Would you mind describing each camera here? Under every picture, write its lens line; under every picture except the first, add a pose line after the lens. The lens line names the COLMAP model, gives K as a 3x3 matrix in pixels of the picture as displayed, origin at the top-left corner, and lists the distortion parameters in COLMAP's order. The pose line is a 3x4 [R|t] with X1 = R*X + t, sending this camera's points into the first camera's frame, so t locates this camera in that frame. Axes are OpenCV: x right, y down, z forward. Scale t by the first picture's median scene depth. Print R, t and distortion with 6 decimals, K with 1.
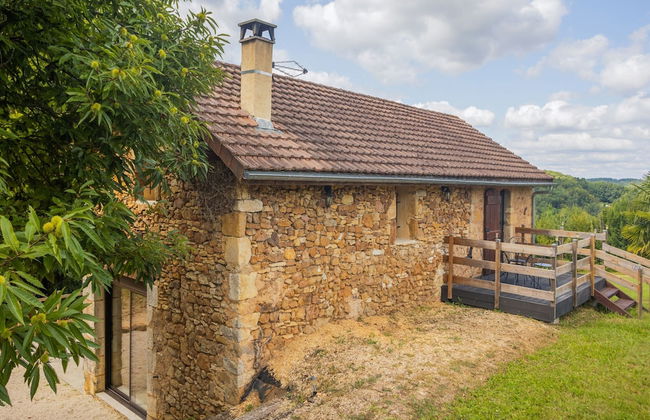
lens RADIAL K [[475.1, 0, 327.7], [0, 475.1, 196.5], [0, 0, 1]] dist [0.004692, 0.001161]
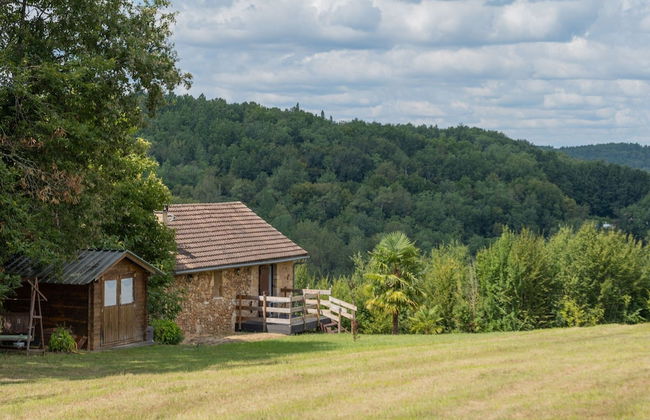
lens RADIAL K [[1648.5, 0, 325.0], [0, 1648.5, 210.0], [0, 0, 1]] dist [0.043587, -0.116629]
pose [[0.947922, -0.013433, 0.318218, -1.402728], [0.009705, 0.999864, 0.013297, -0.312889], [-0.318354, -0.009516, 0.947924, -4.960006]]
